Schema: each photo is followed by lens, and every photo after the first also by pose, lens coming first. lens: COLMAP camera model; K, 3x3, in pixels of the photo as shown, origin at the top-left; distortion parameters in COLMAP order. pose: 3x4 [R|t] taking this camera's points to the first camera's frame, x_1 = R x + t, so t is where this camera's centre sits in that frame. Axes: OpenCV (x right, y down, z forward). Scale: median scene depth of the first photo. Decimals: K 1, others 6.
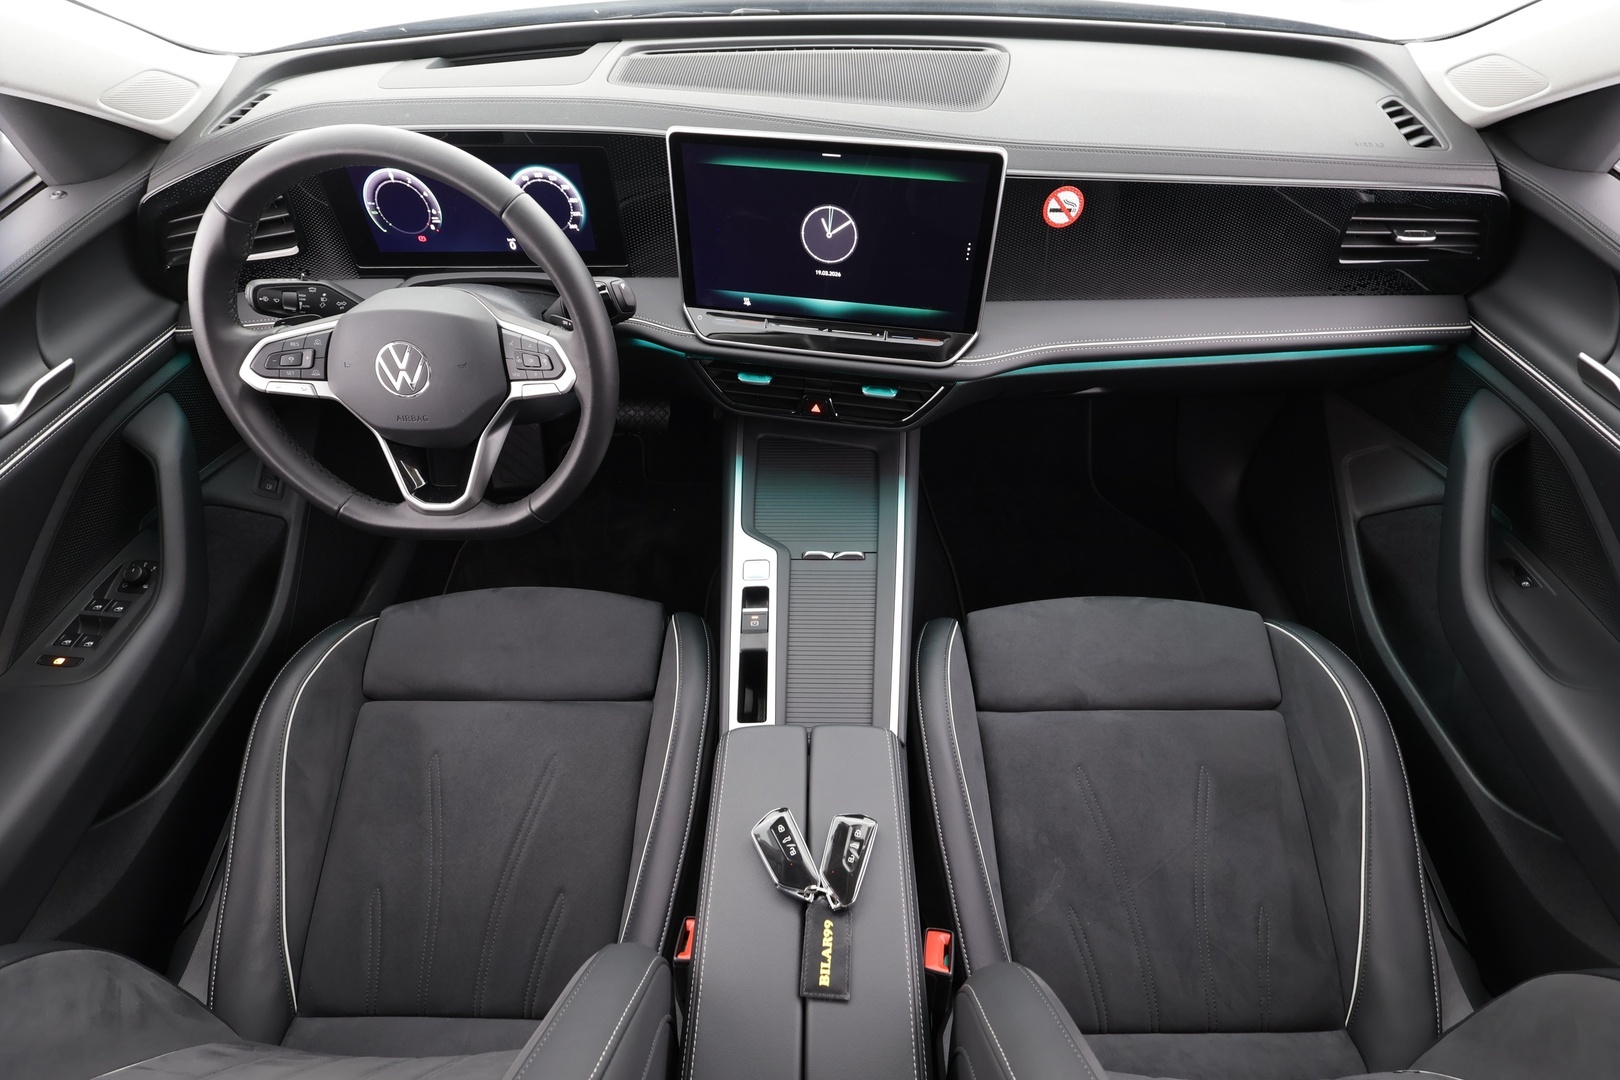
lens RADIAL K [[755.5, 0, 813.7], [0, 755.5, 540.8], [0, 0, 1]] dist [-0.004243, 0.000871]
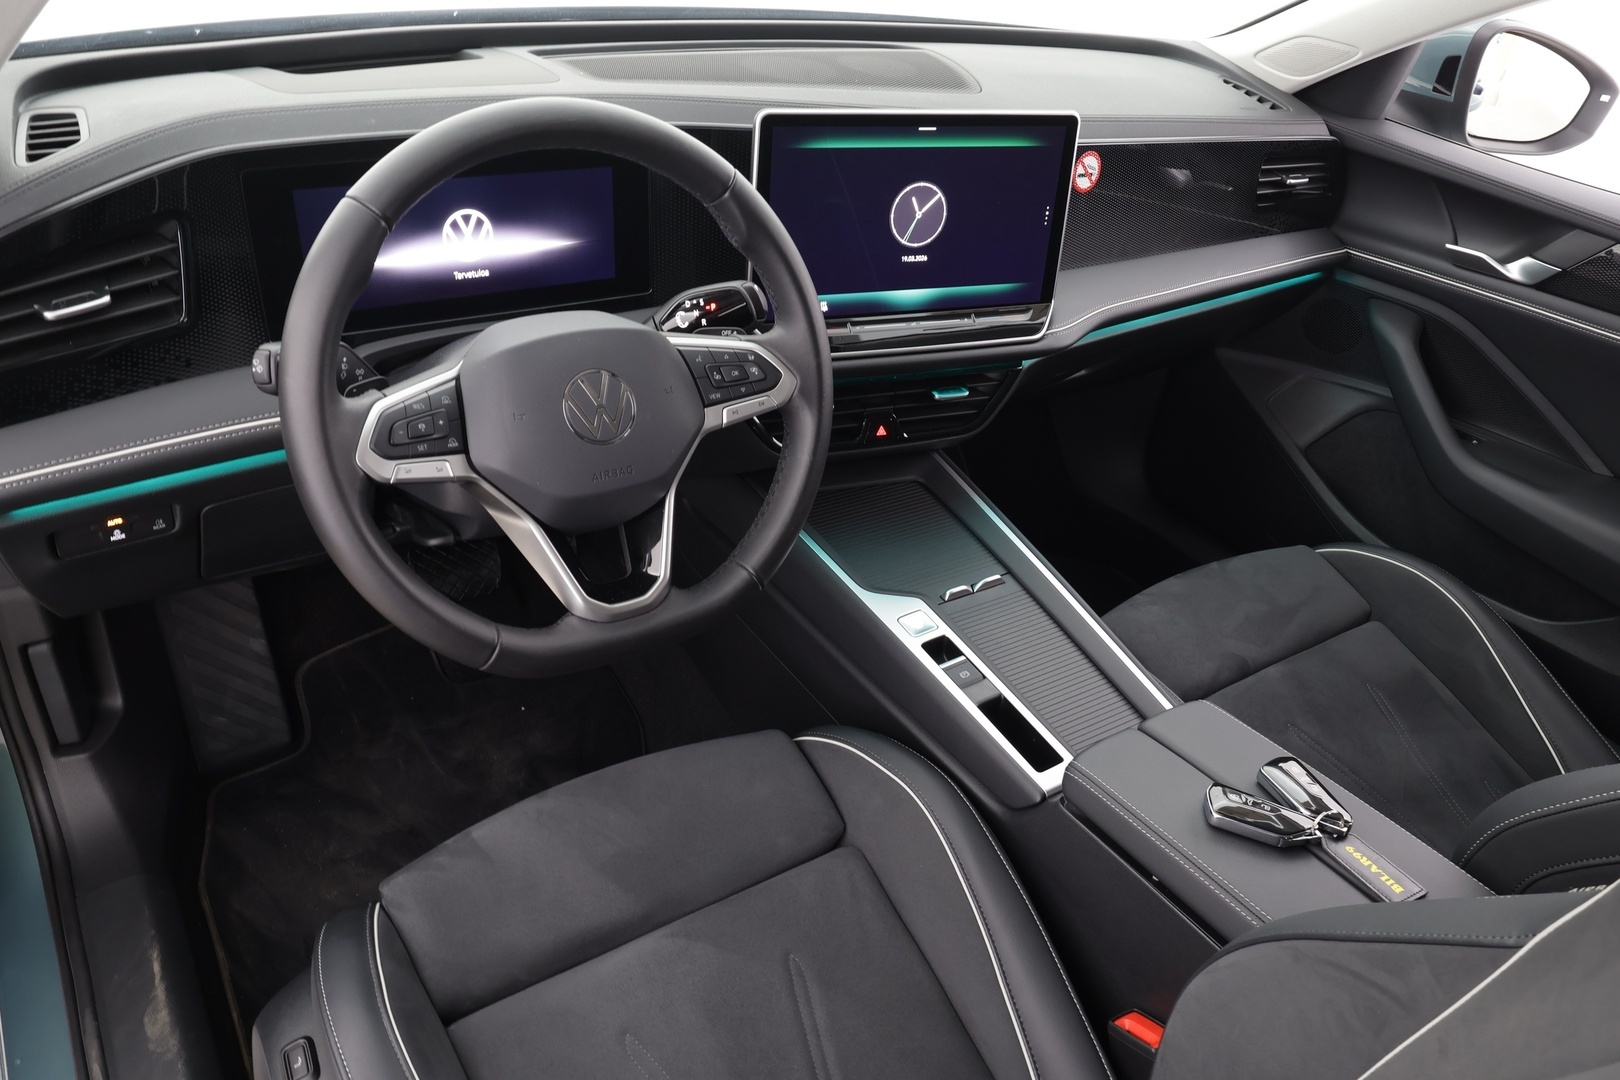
lens RADIAL K [[1189.0, 0, 813.1], [0, 1189.0, 539.2], [0, 0, 1]] dist [-0.001402, 0.004163]
pose [[0.819782, -0.224037, 0.527035, -0.883787], [0.350452, 0.924118, -0.152282, 0.119442], [-0.452925, 0.309538, 0.836089, -0.007132]]
